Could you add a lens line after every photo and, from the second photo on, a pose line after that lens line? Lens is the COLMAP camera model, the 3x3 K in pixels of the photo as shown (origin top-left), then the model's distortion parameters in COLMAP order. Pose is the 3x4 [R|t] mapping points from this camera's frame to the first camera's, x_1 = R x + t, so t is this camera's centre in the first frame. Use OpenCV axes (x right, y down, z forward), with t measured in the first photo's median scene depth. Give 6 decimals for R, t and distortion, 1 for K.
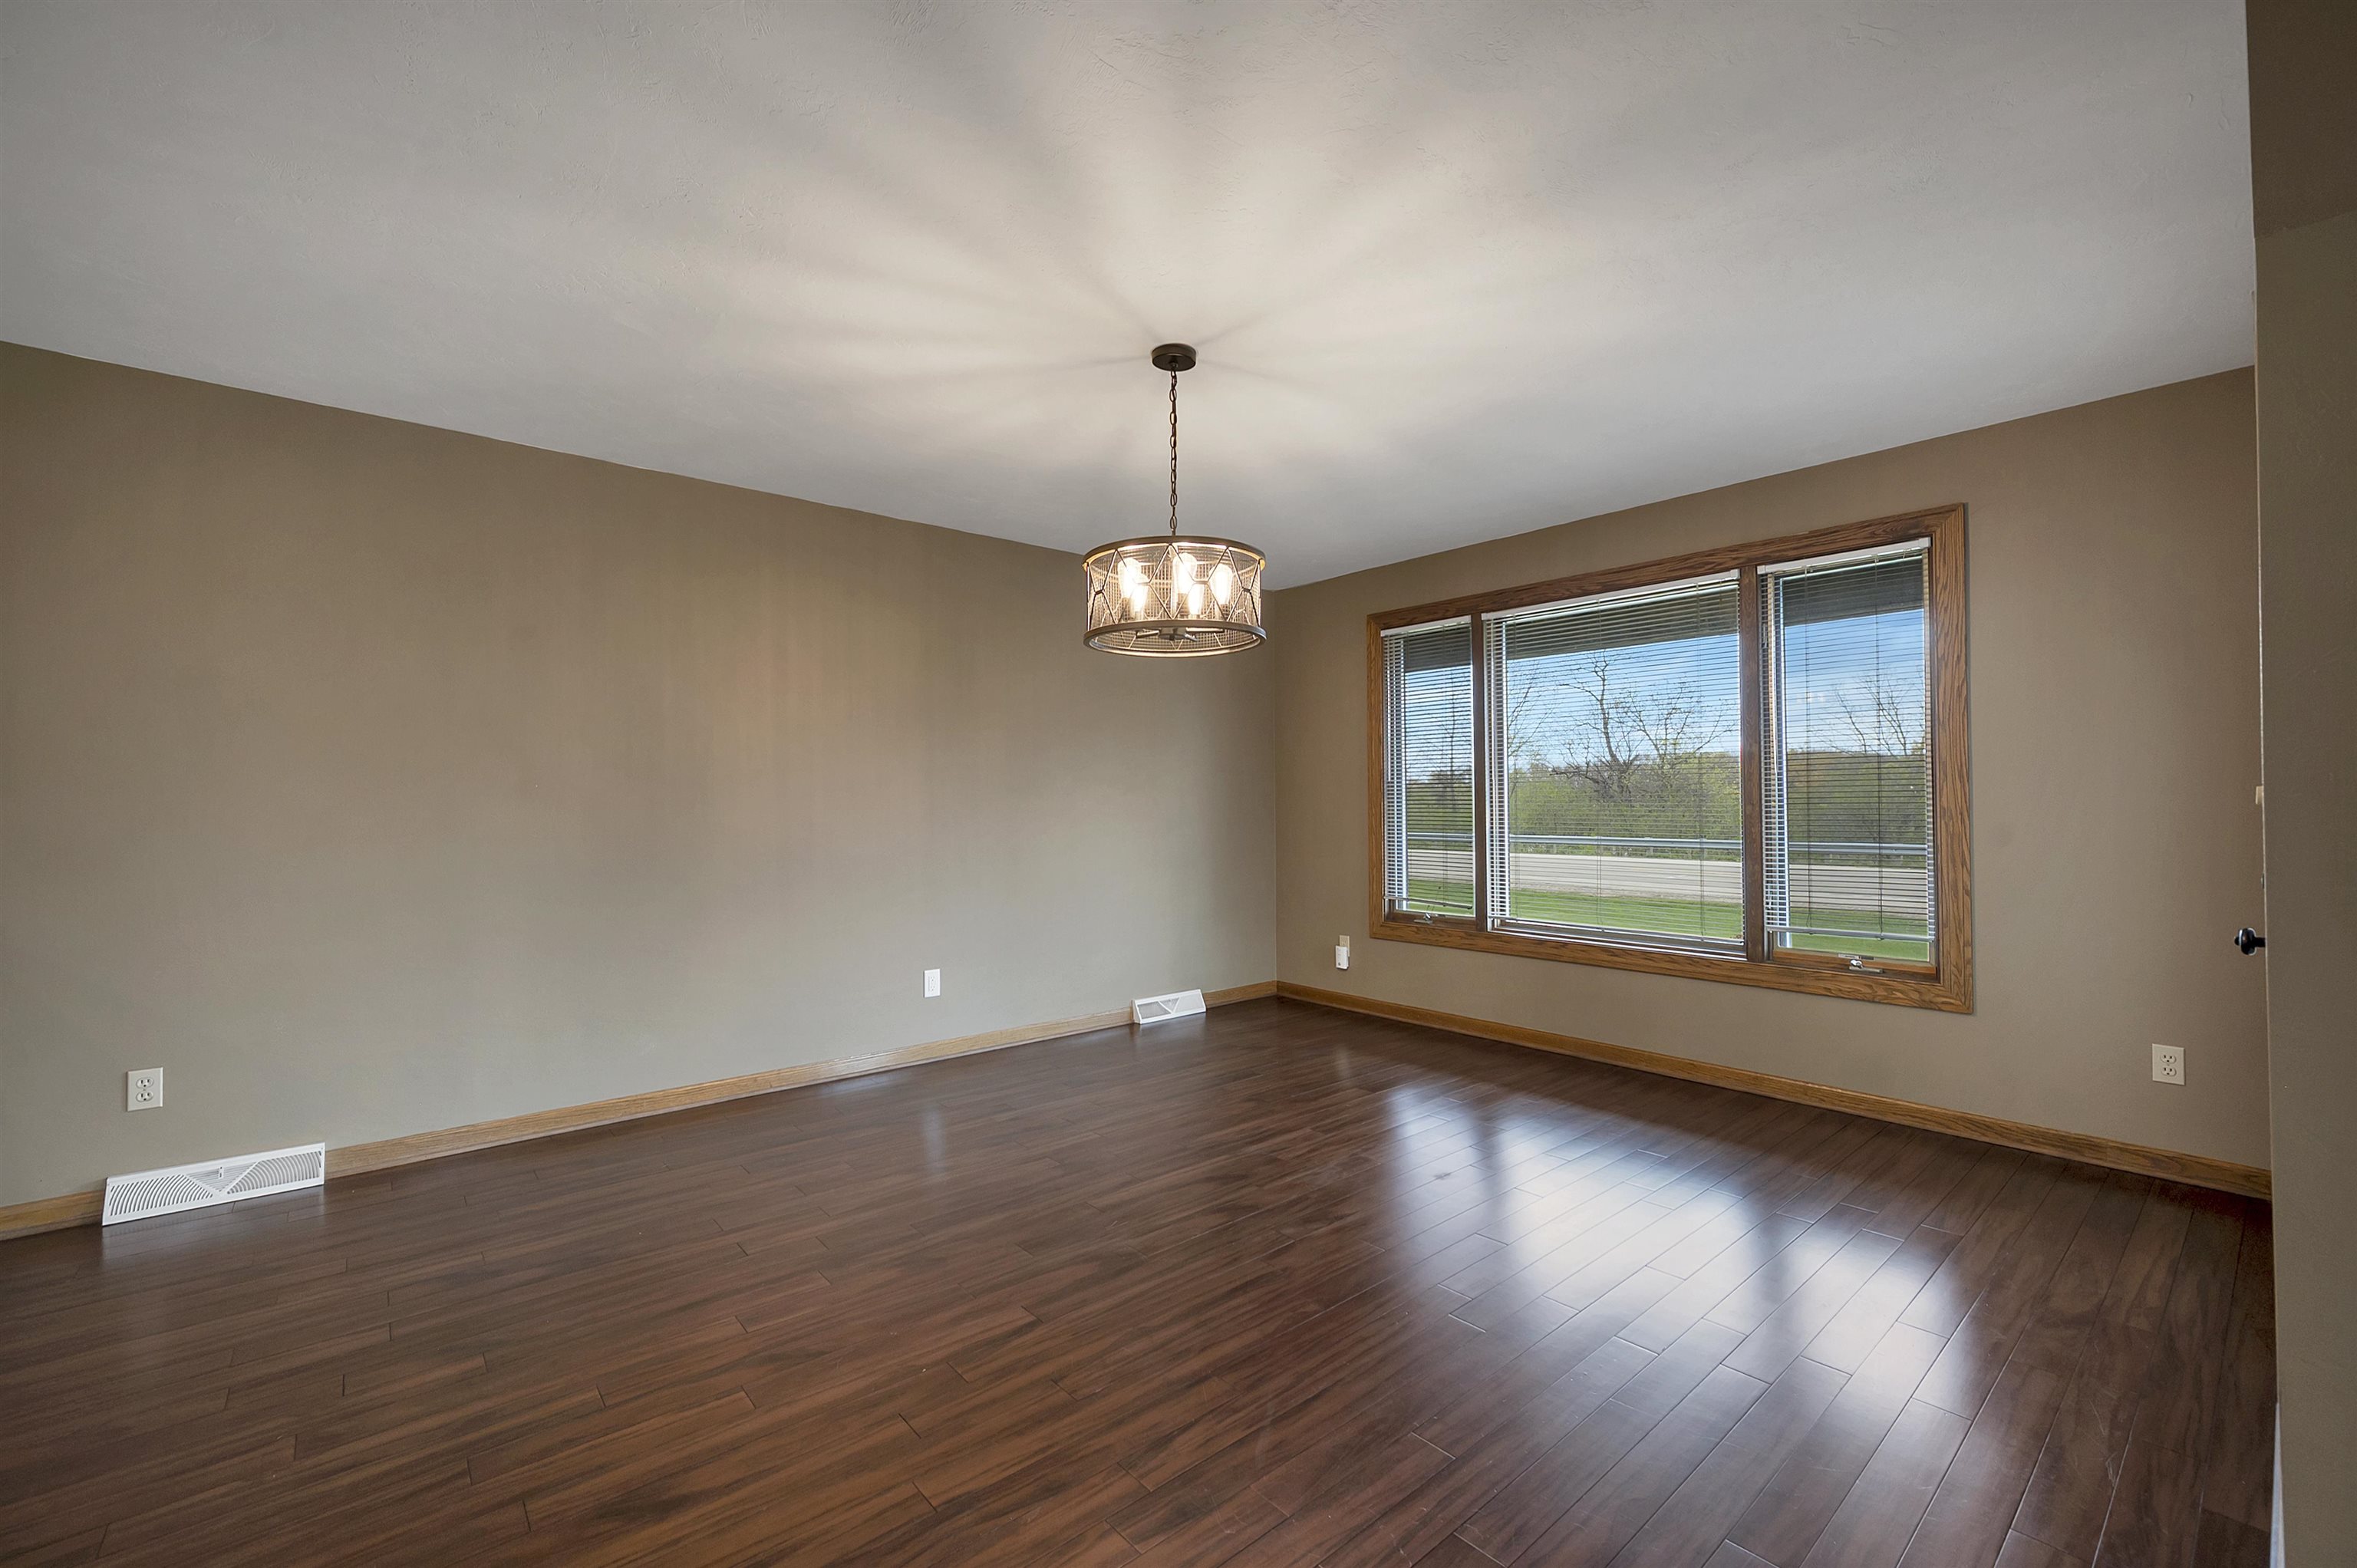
lens RADIAL K [[961.2, 0, 1182.1], [0, 961.2, 778.1], [0, 0, 1]] dist [-0.000300, -0.000114]
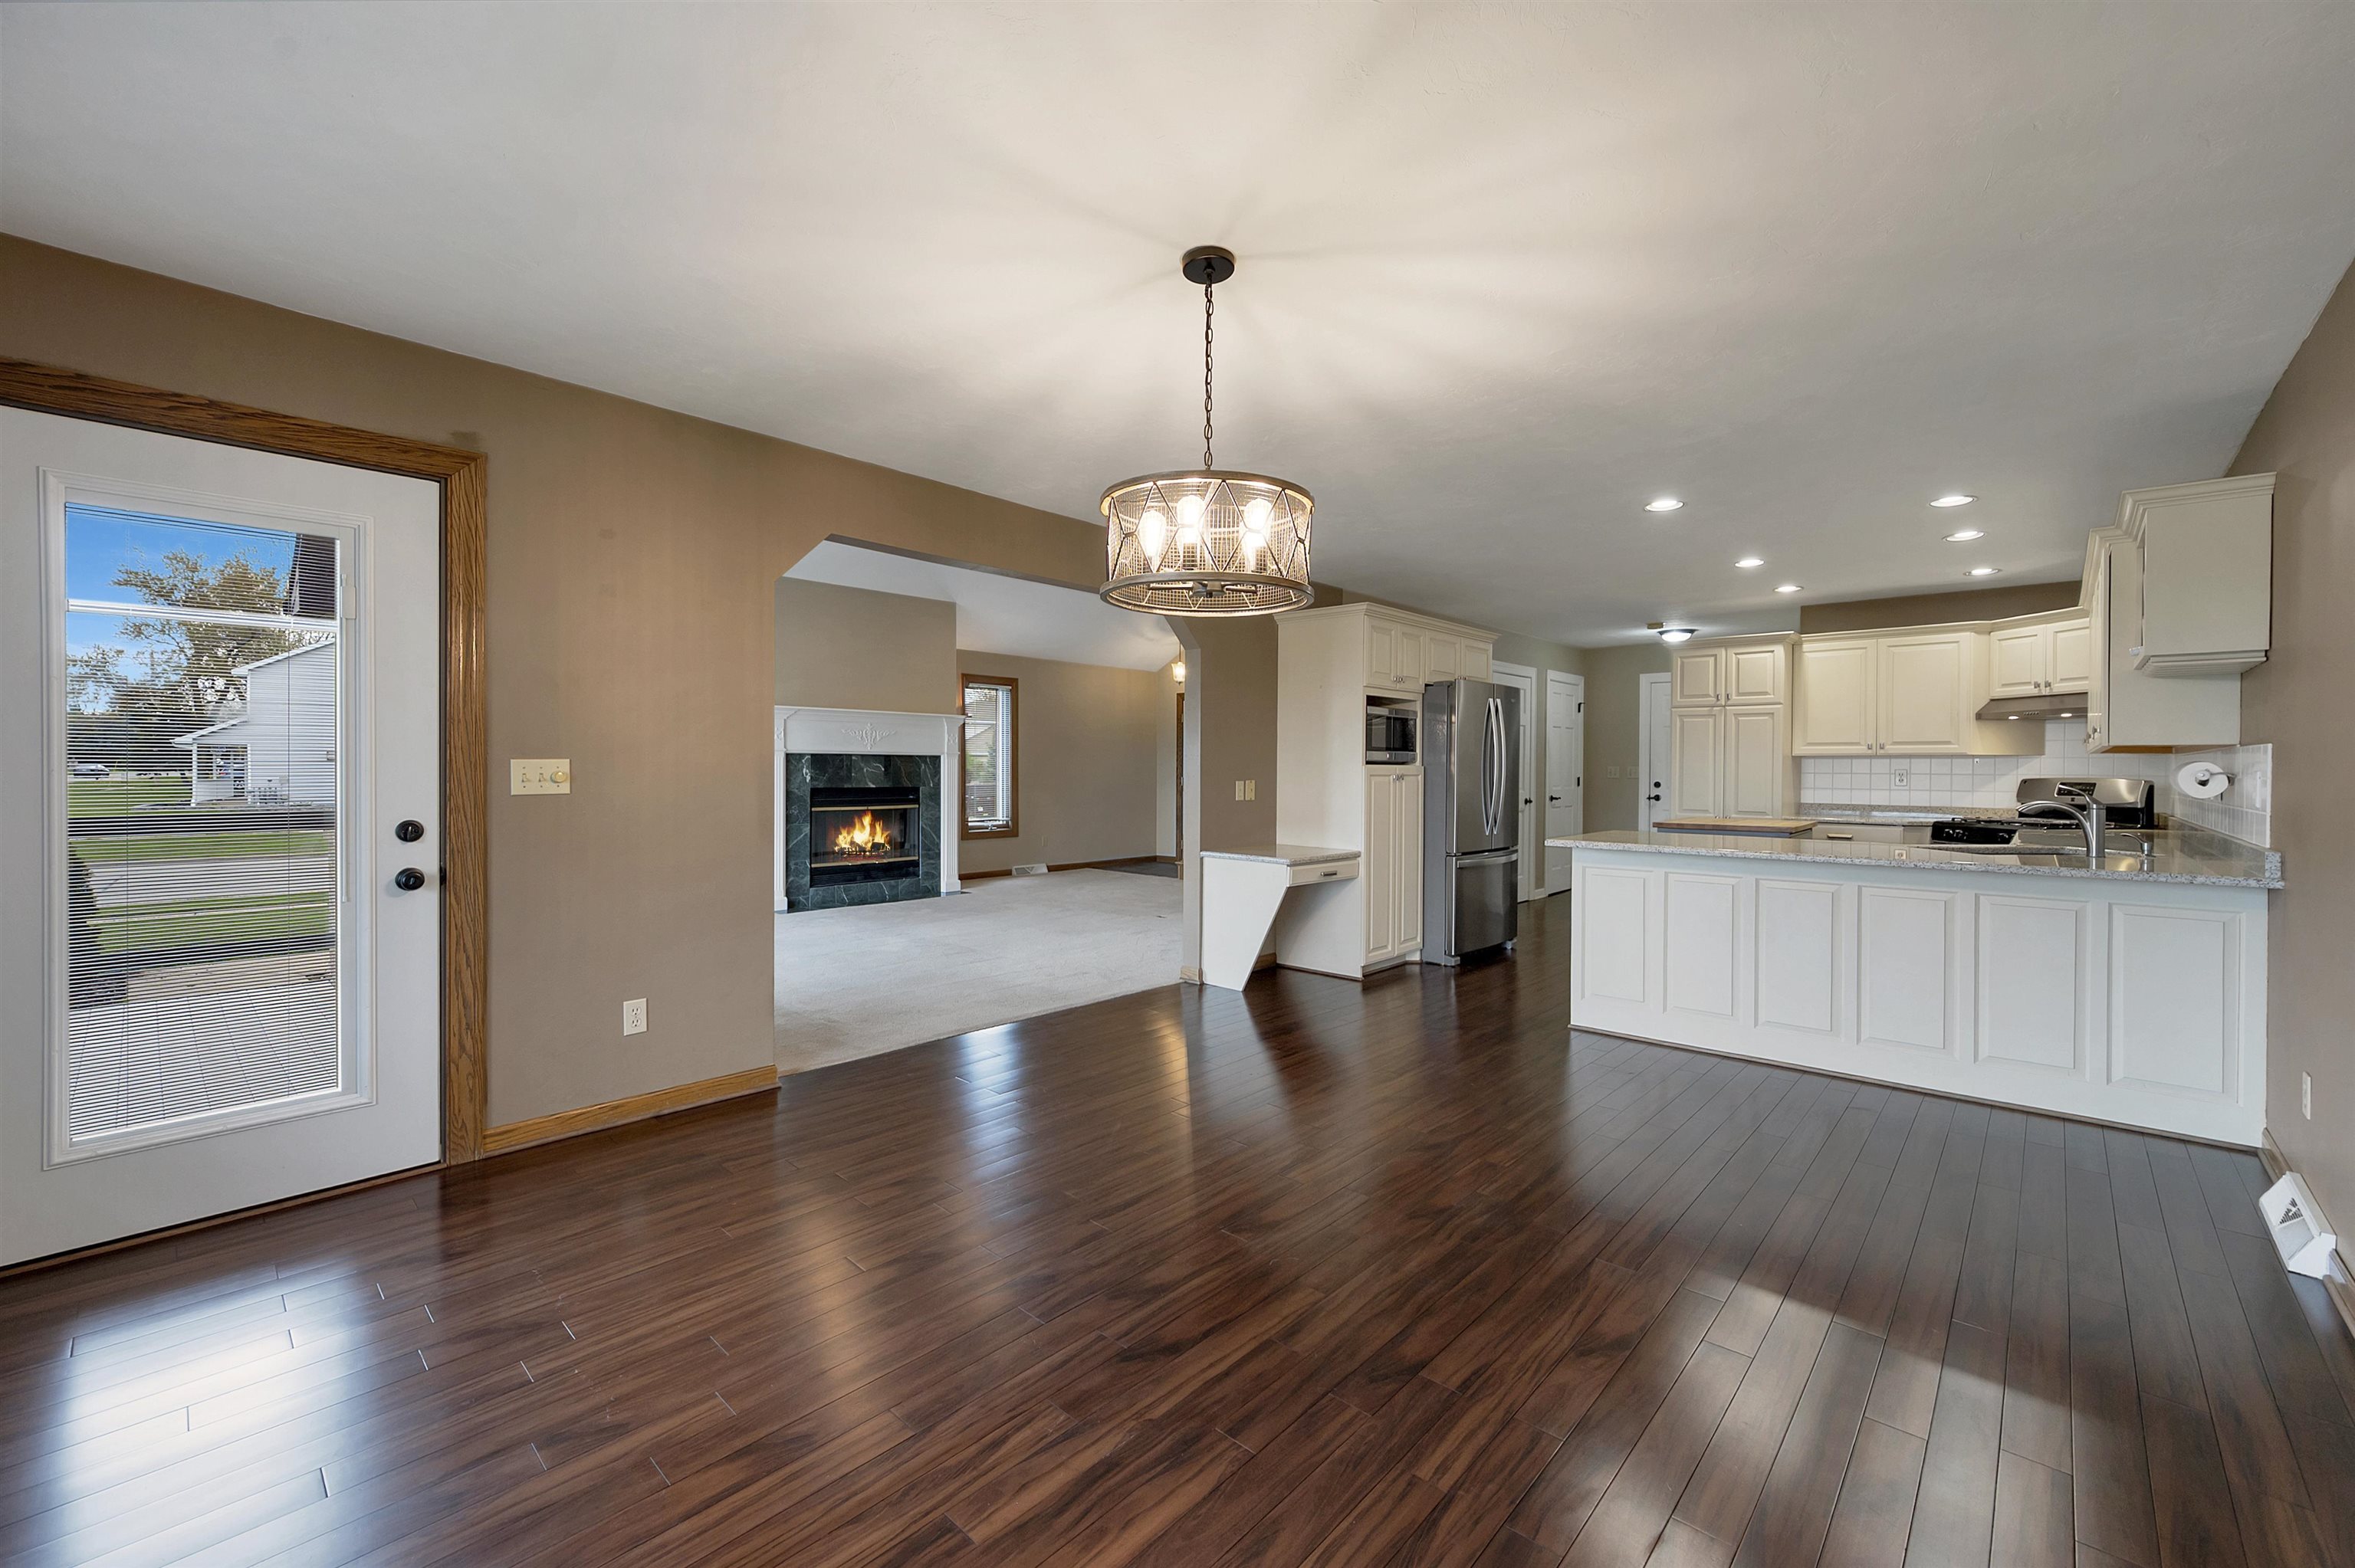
lens RADIAL K [[951.7, 0, 1179.1], [0, 951.7, 777.1], [0, 0, 1]] dist [-0.000584, -0.000087]
pose [[-0.993410, -0.001118, -0.114611, 0.079450], [0.000435, 0.999908, -0.013523, 0.018491], [0.114616, -0.013484, -0.993318, 1.288460]]
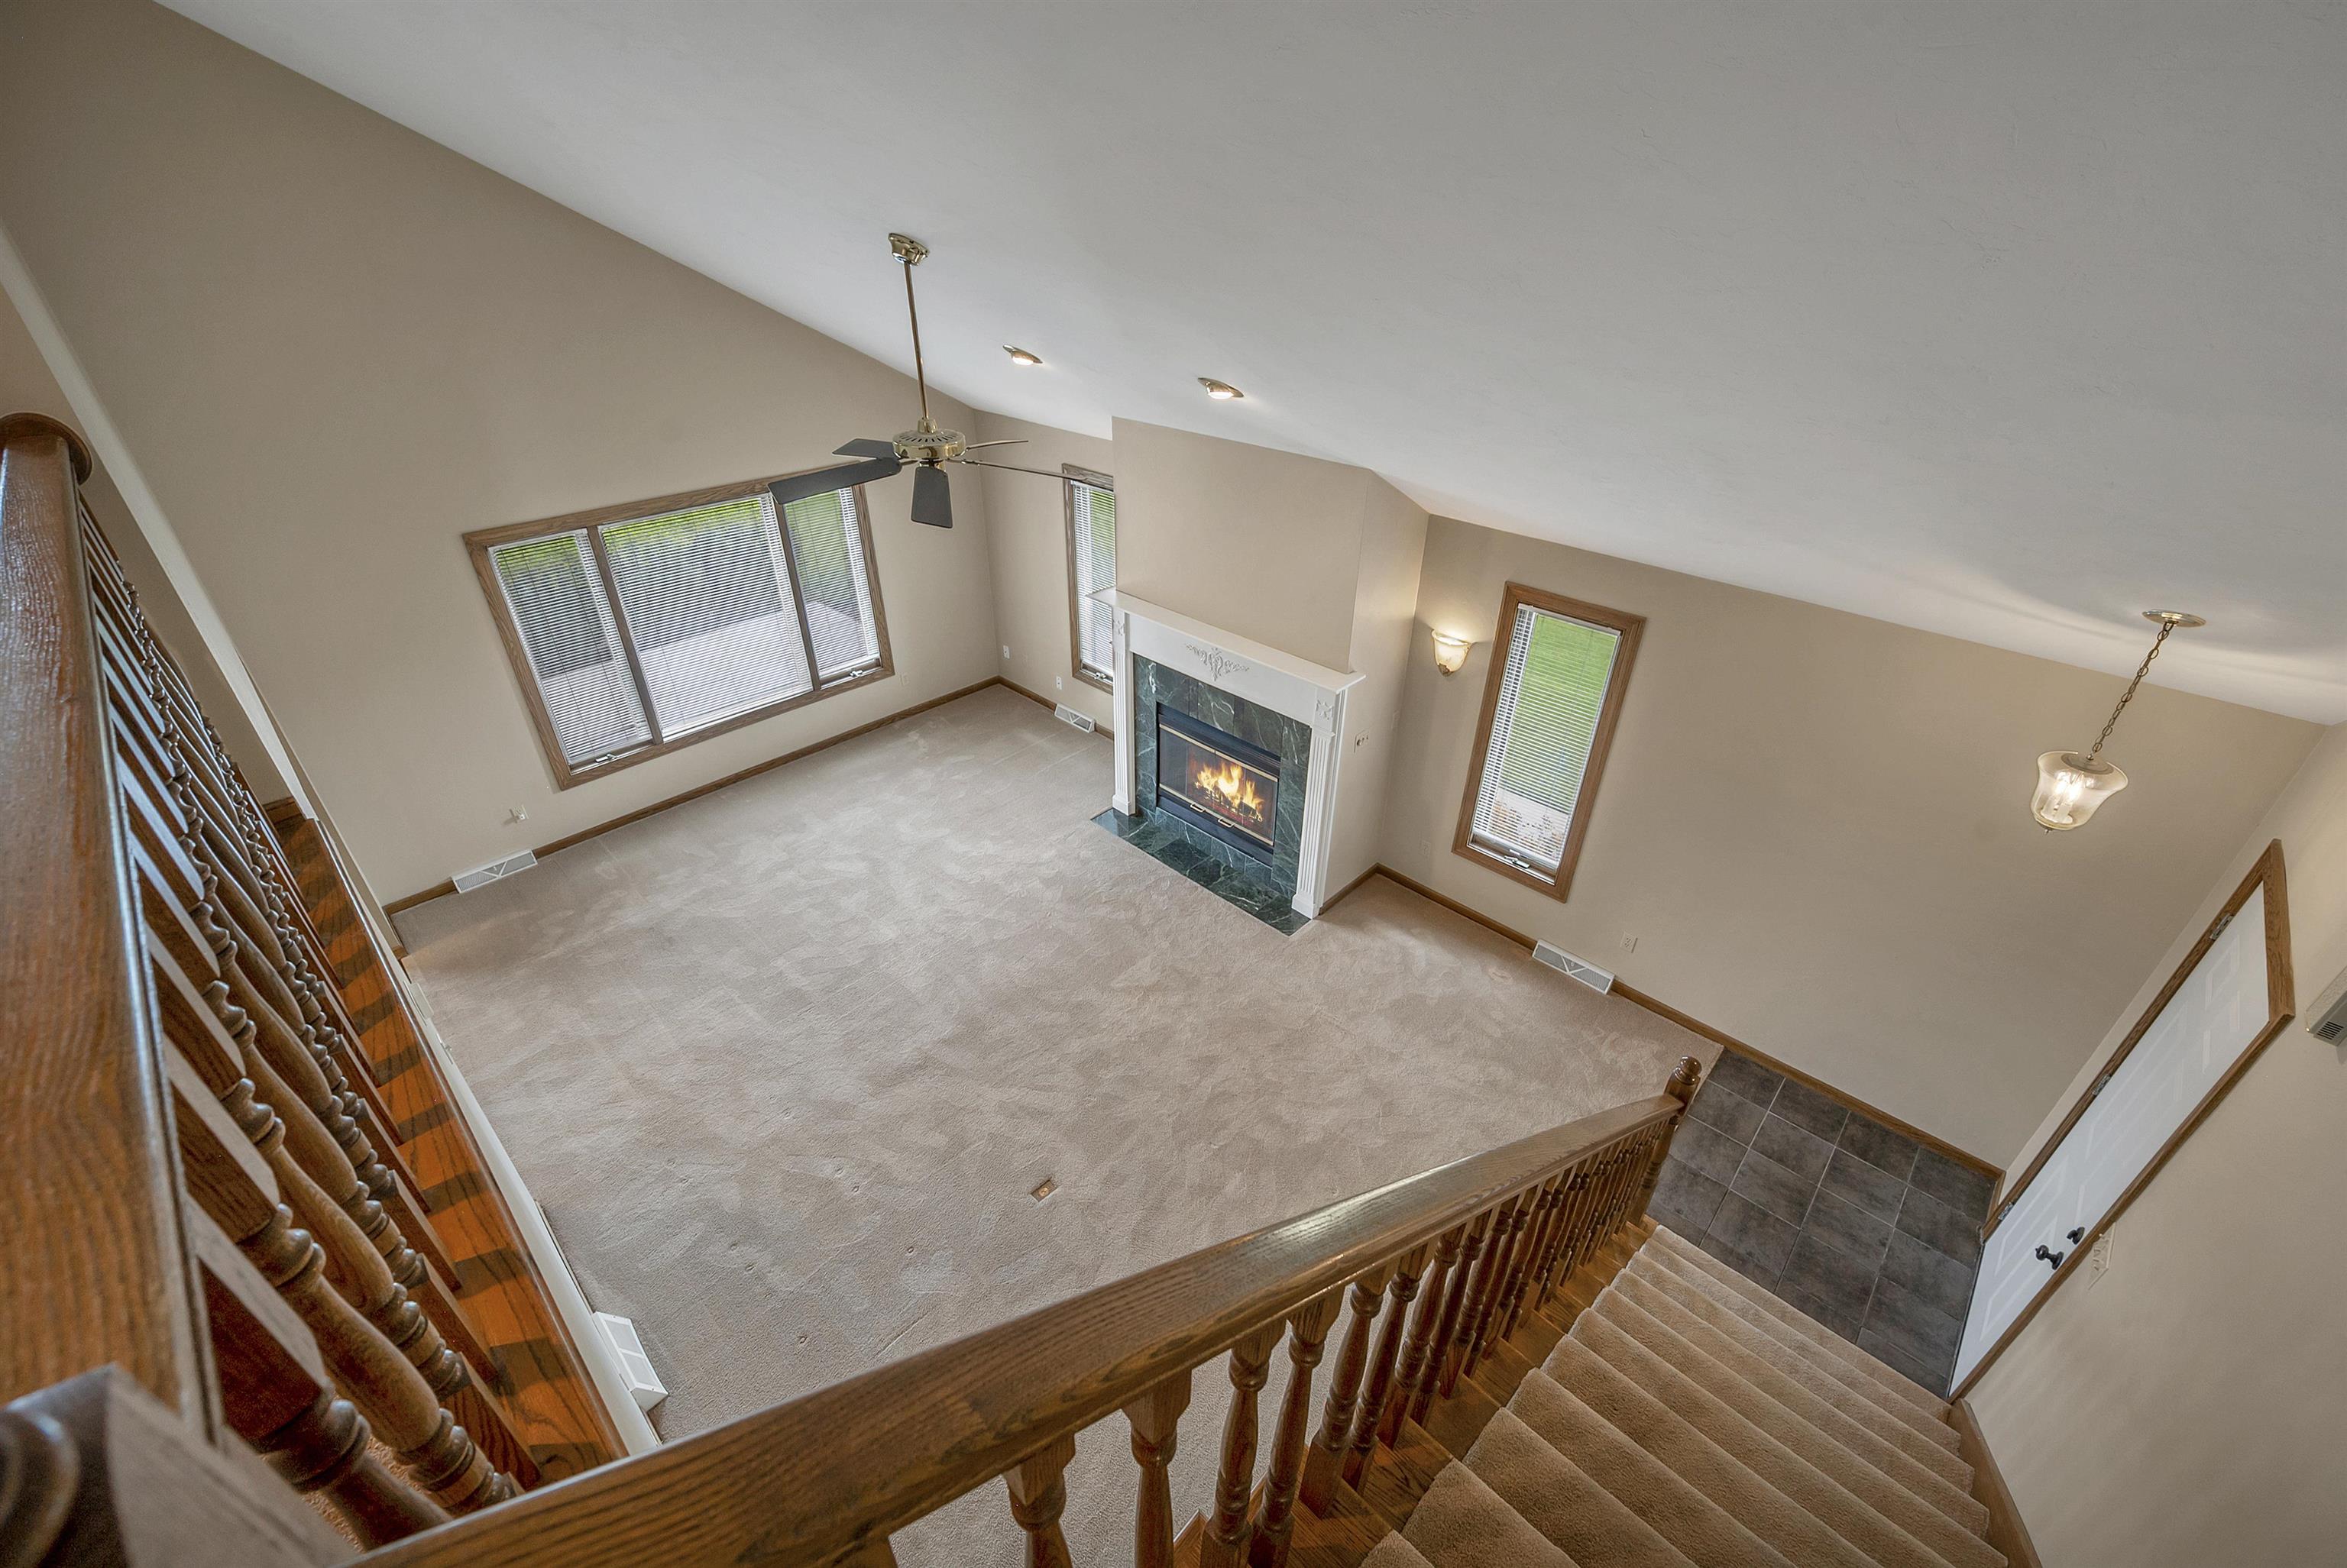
lens RADIAL K [[950.9, 0, 1185.0], [0, 950.9, 784.3], [0, 0, 1]] dist [0.002680, 0.000165]
pose [[-0.097108, -0.522984, 0.846793, -0.841581], [-0.036795, 0.852119, 0.522054, -0.730697], [-0.994593, 0.019538, -0.101991, -0.762797]]
